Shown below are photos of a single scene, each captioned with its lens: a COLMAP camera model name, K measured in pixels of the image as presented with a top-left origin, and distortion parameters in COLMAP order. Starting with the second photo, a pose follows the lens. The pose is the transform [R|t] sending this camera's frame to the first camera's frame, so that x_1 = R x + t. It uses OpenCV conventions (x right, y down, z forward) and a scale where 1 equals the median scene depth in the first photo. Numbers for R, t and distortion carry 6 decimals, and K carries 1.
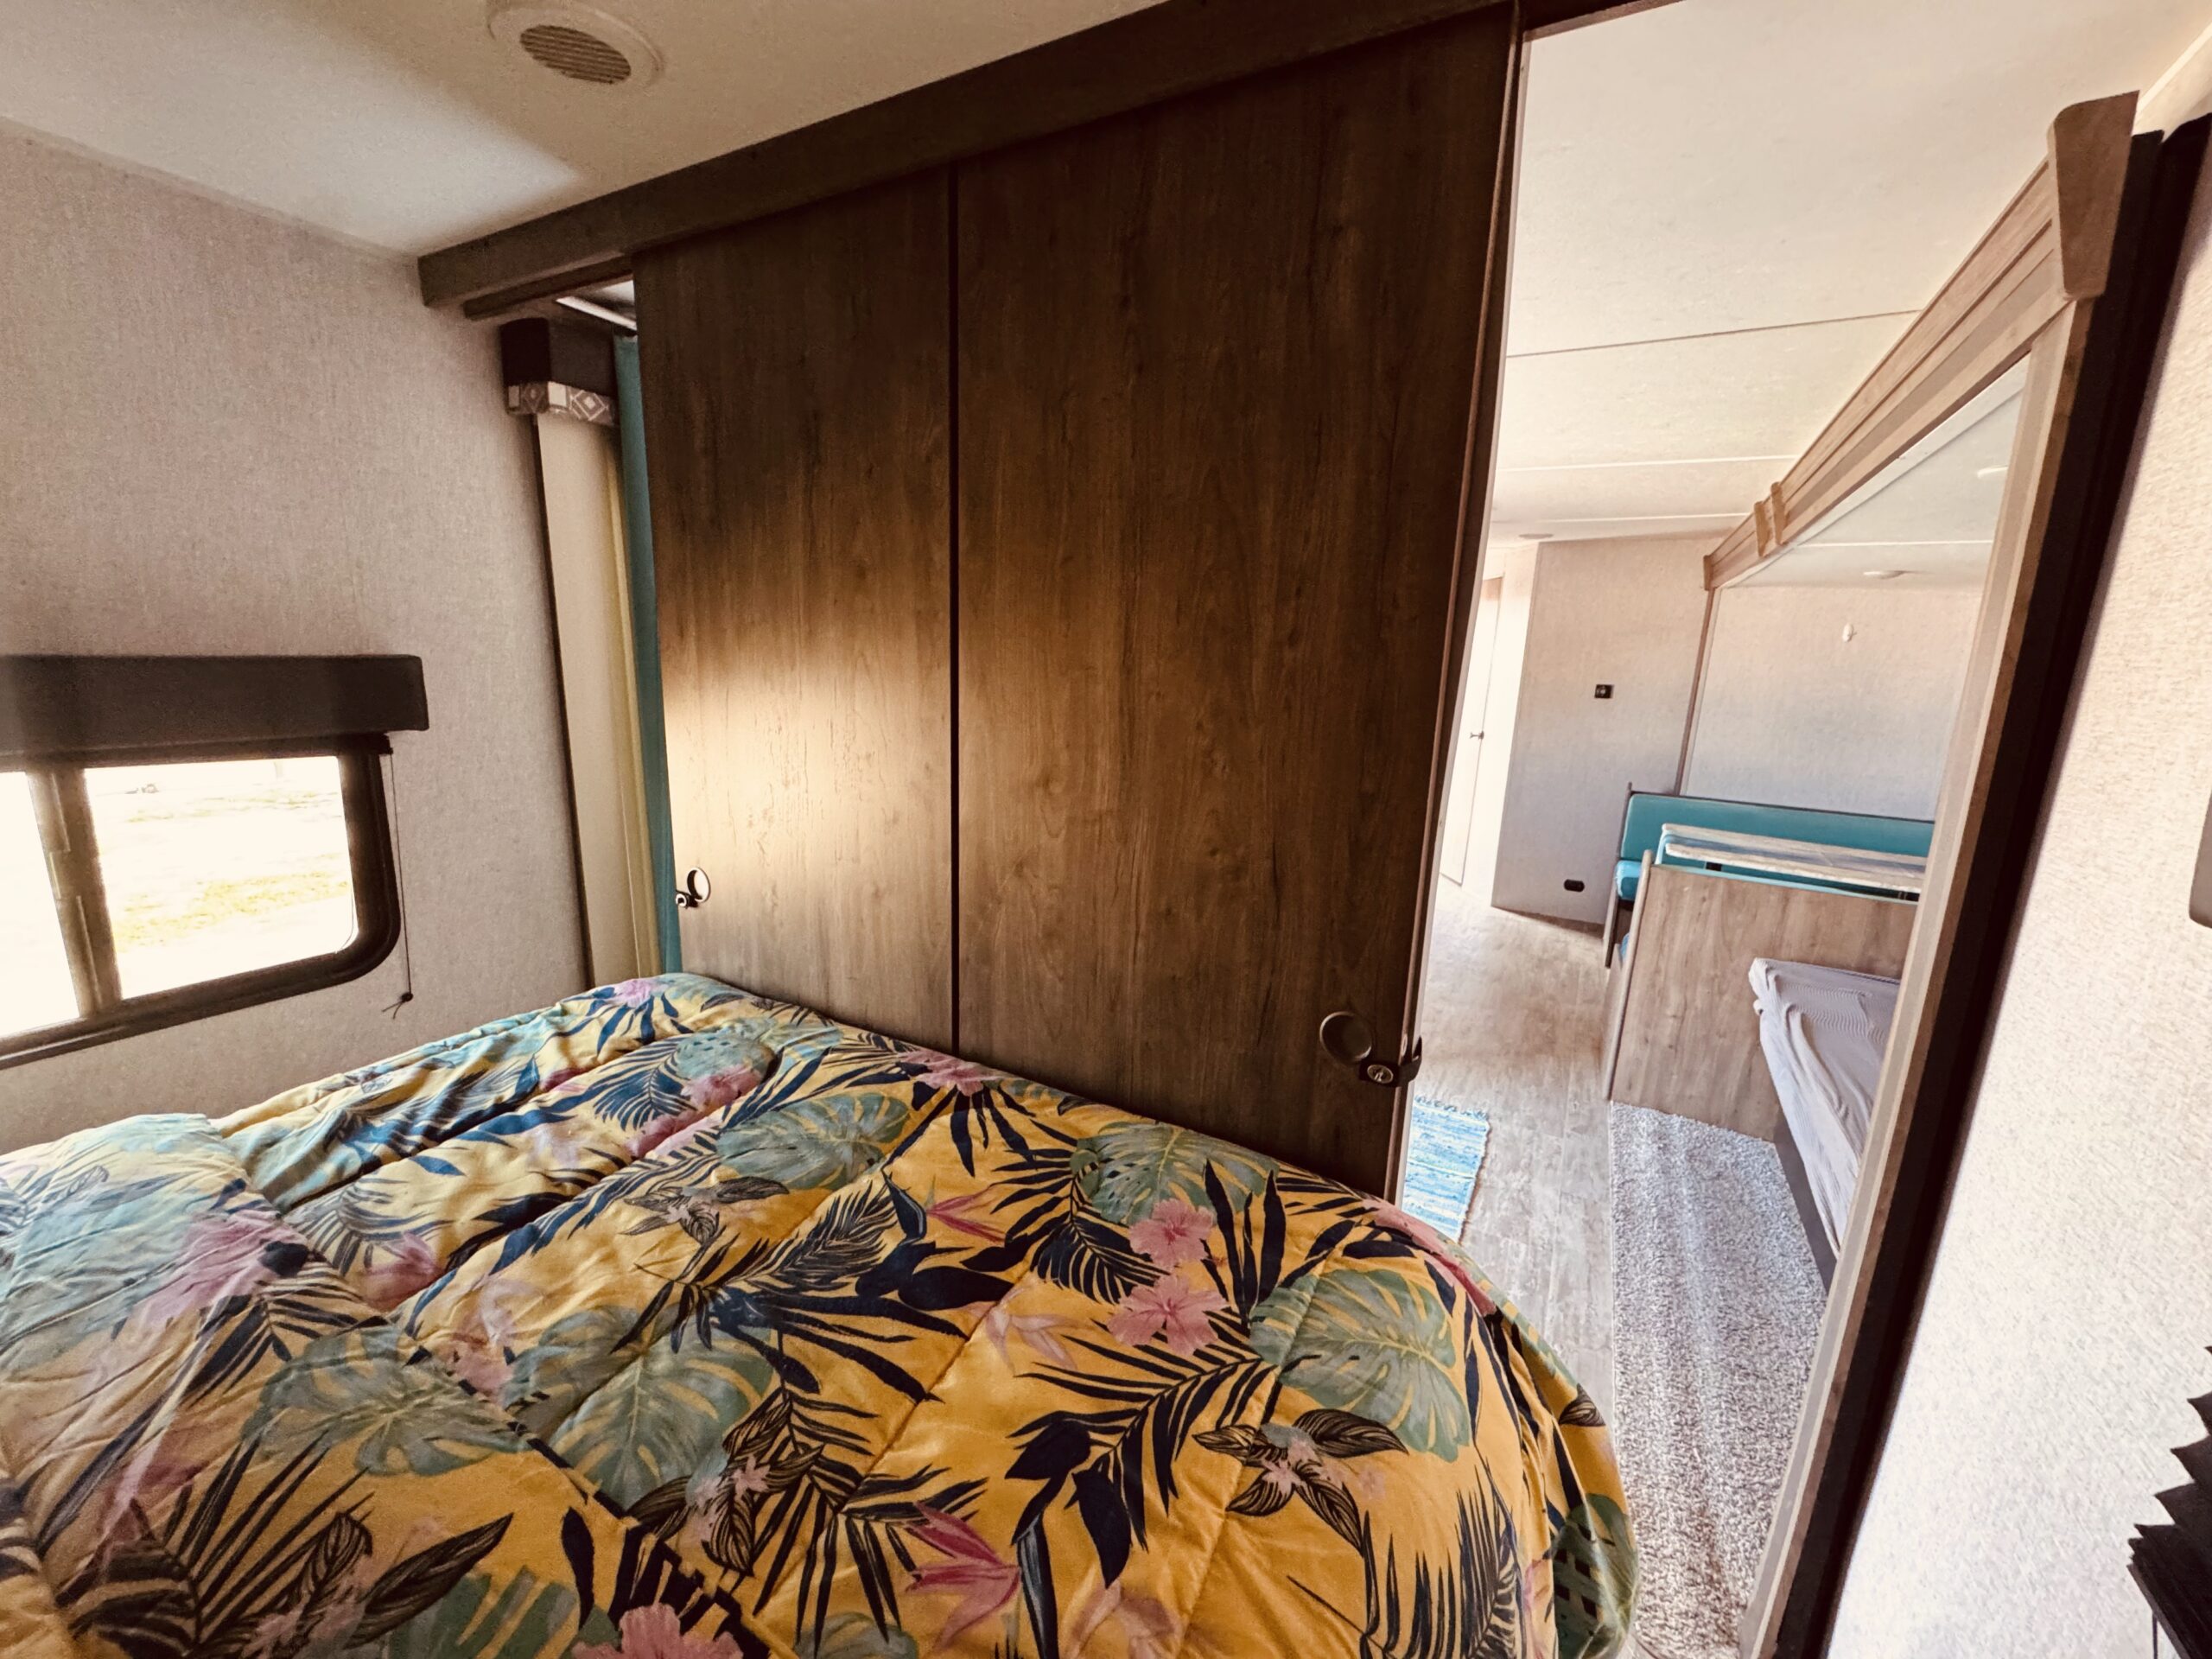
lens RADIAL K [[891.1, 0, 1102.1], [0, 891.1, 832.1], [0, 0, 1]] dist [0.002518, 0.000264]
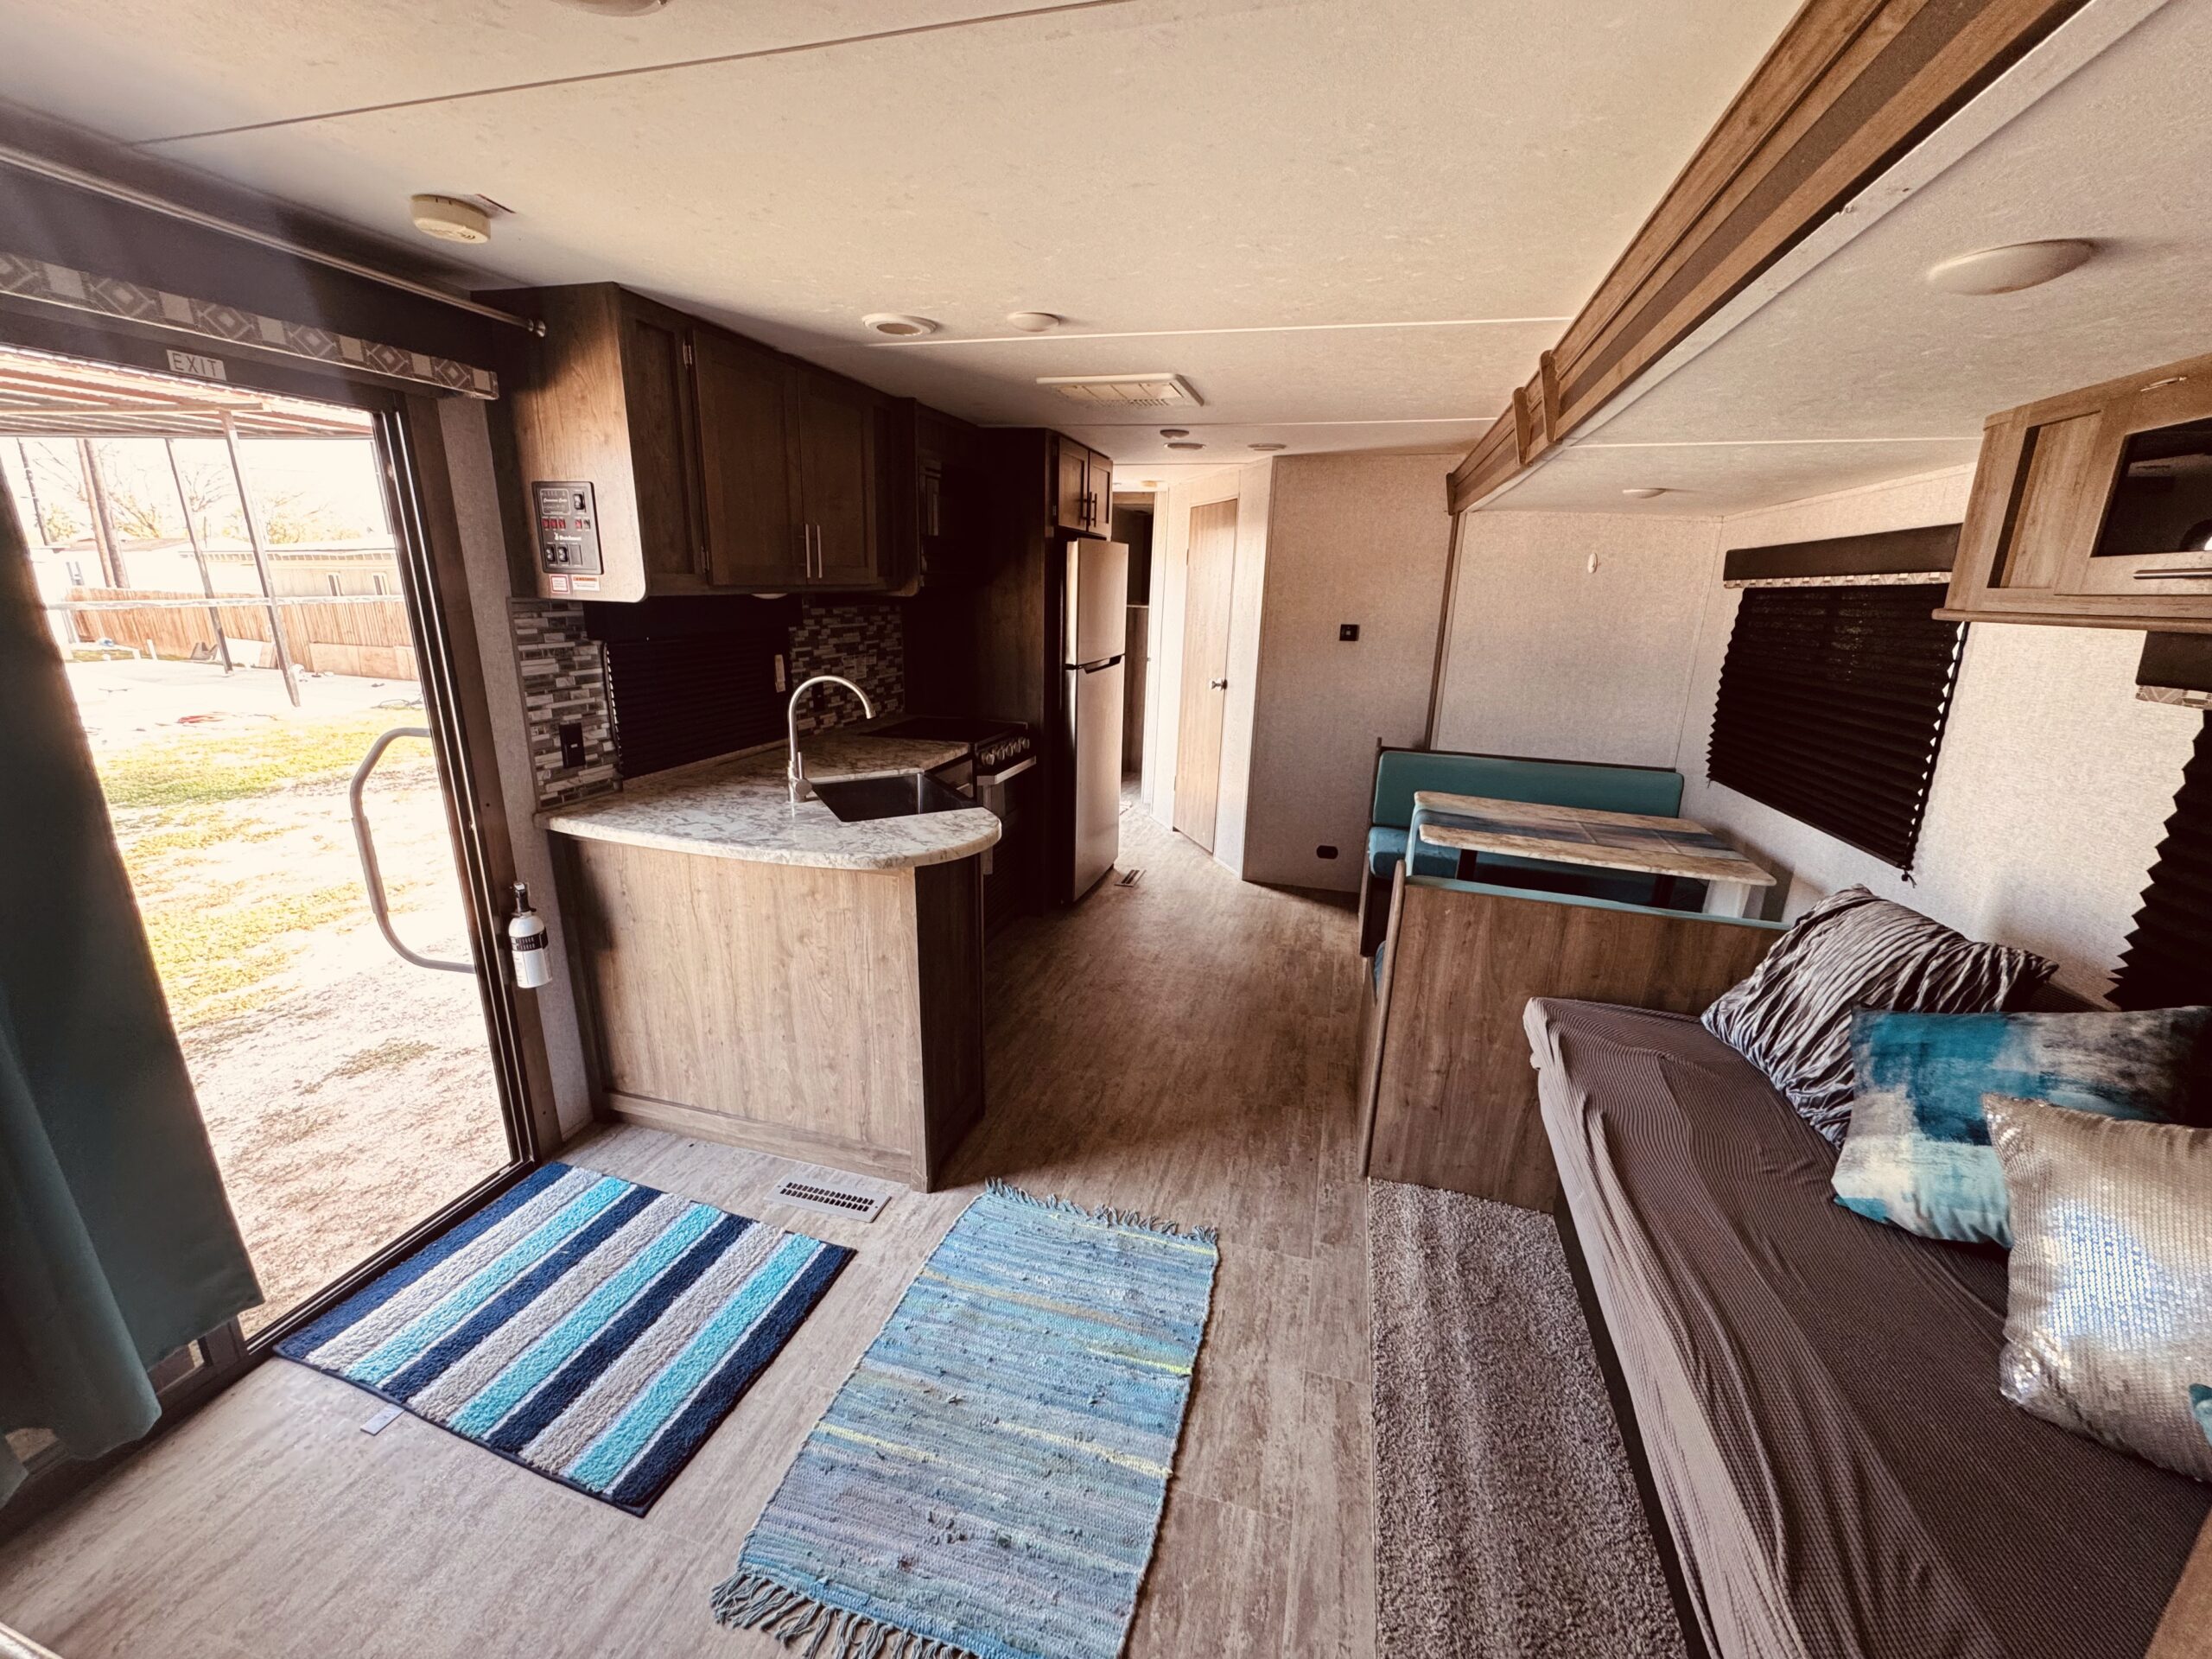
lens RADIAL K [[891.1, 0, 1103.7], [0, 891.1, 833.3], [0, 0, 1]] dist [0.002518, 0.000264]
pose [[0.971876, -0.074651, 0.223347, 0.208224], [0.057862, 0.995049, 0.080801, -0.081538], [-0.228273, -0.065605, 0.971384, 0.338202]]
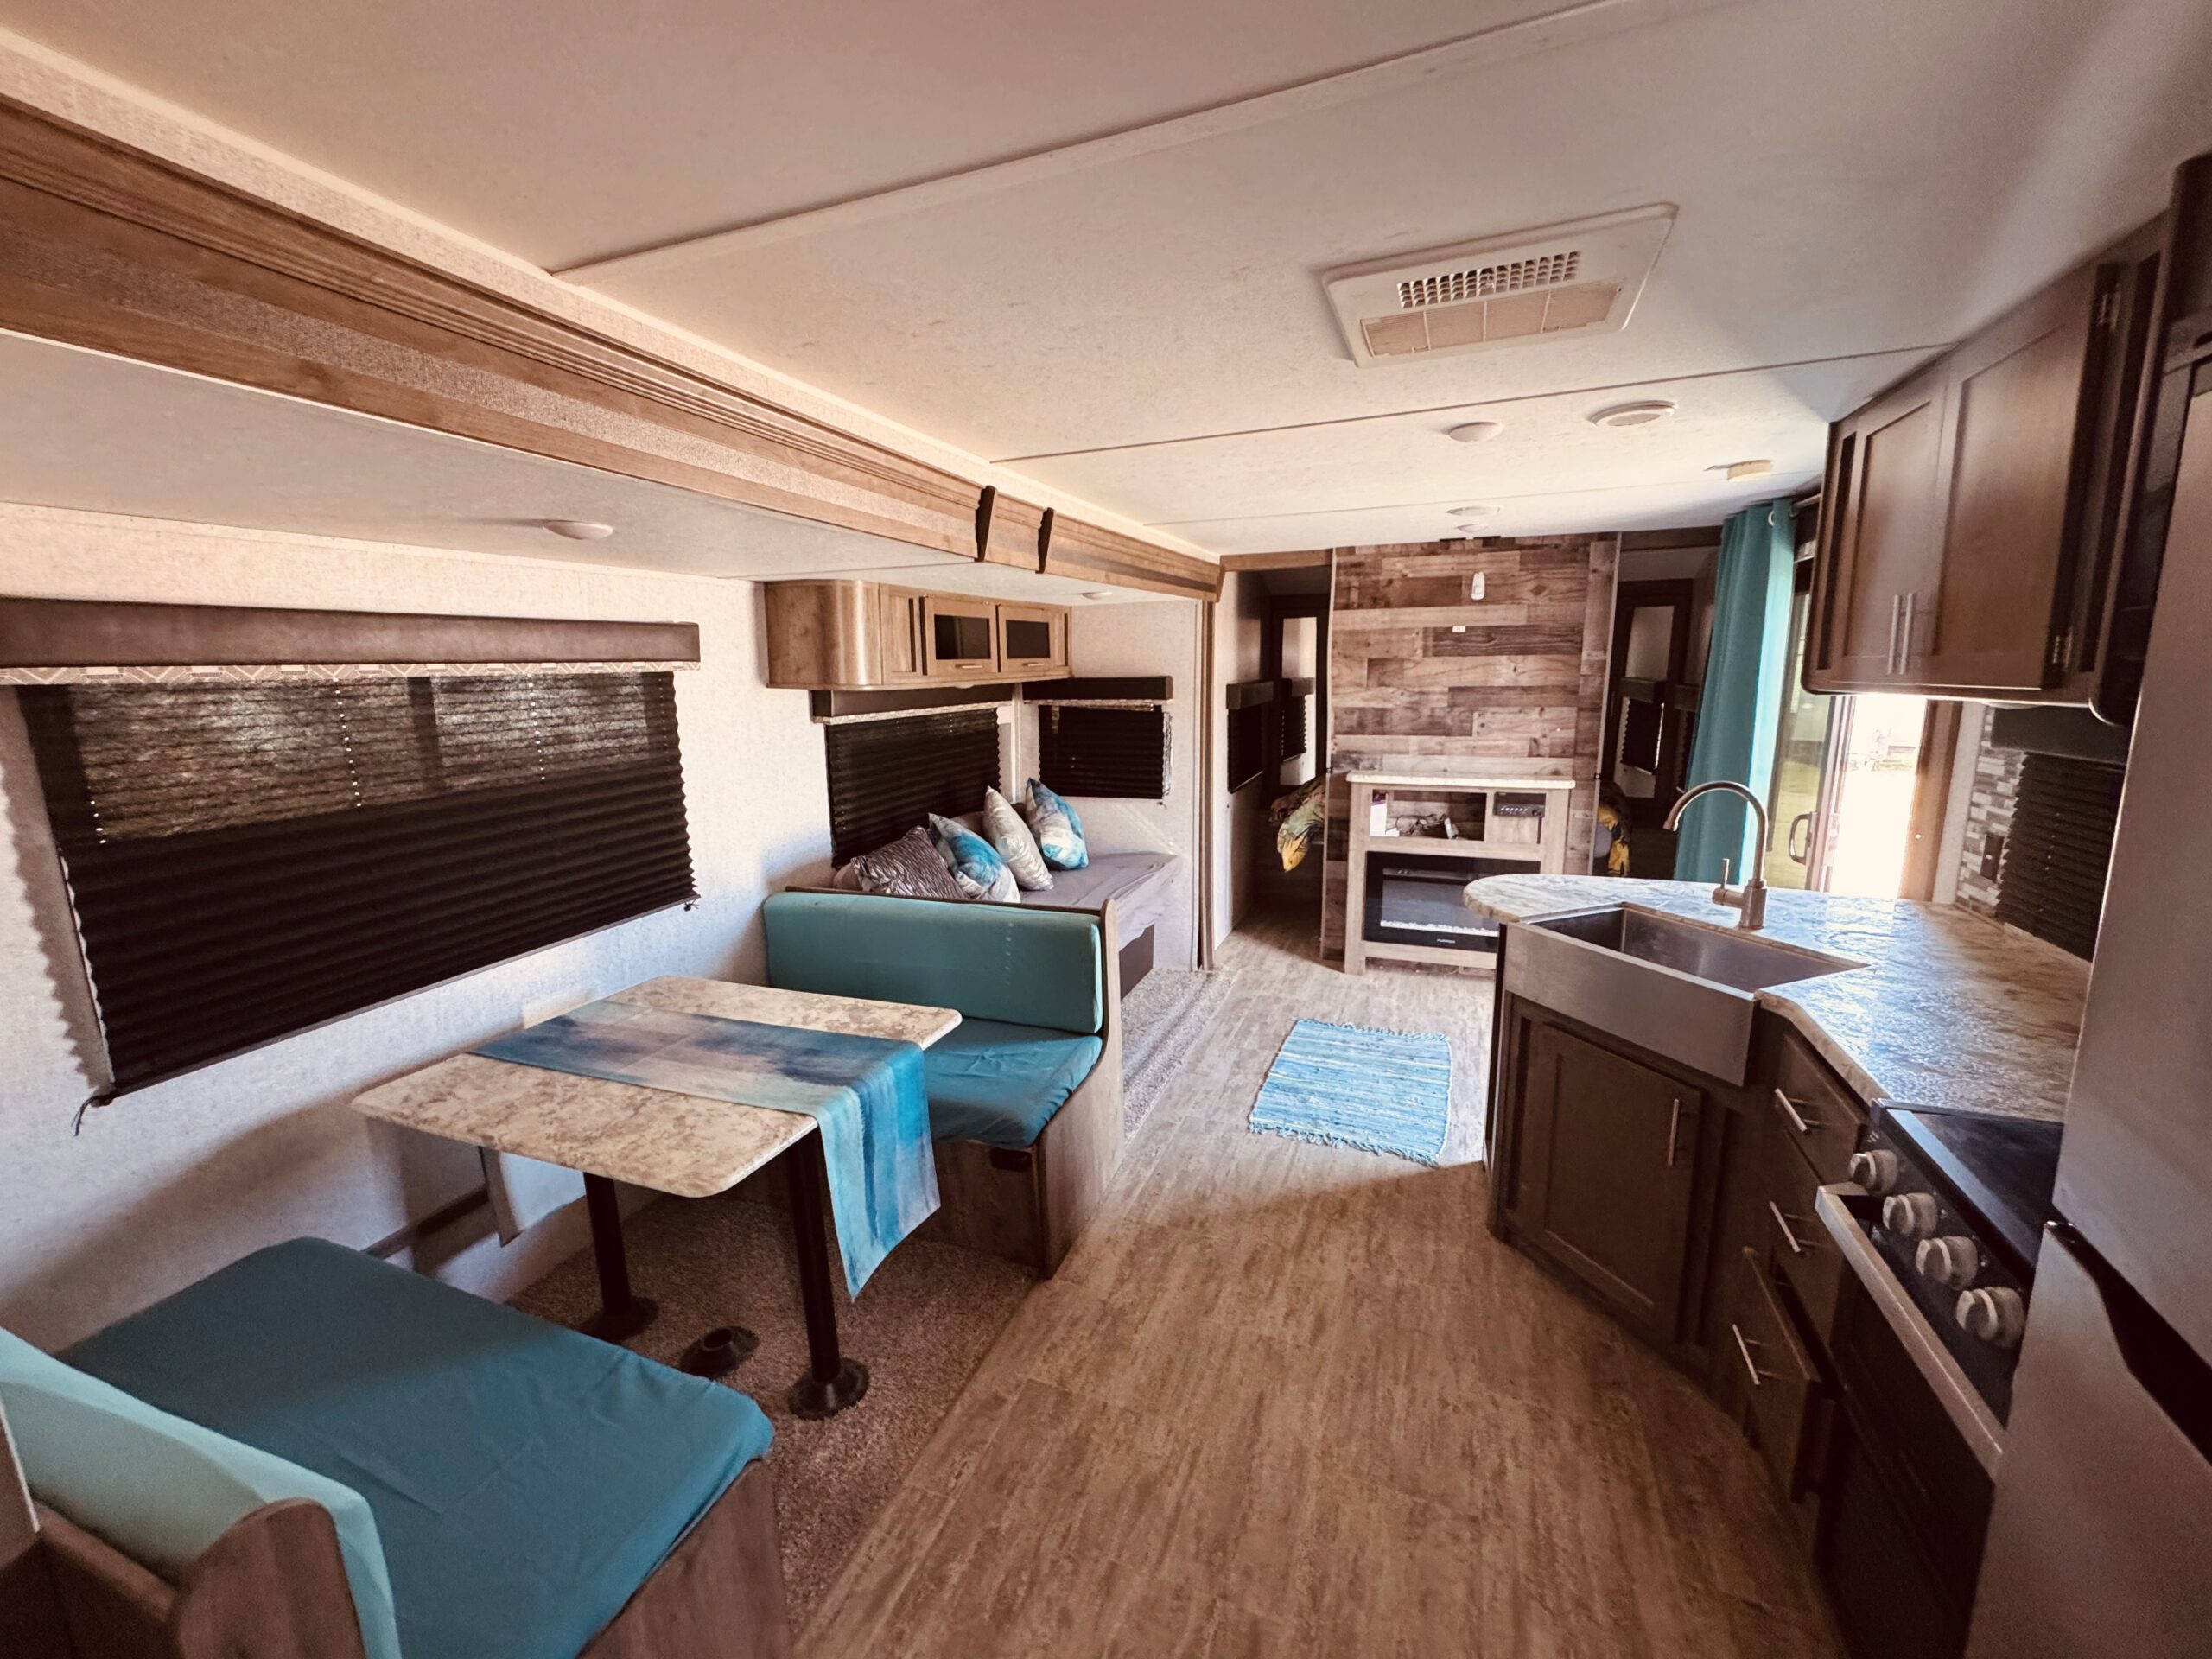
lens RADIAL K [[891.1, 0, 1107.7], [0, 891.1, 831.0], [0, 0, 1]] dist [0.002518, 0.000264]
pose [[-0.989410, 0.008430, -0.144906, 0.772747], [-0.046788, 0.926505, 0.373361, -0.396426], [0.137403, 0.376187, -0.916299, 1.872816]]
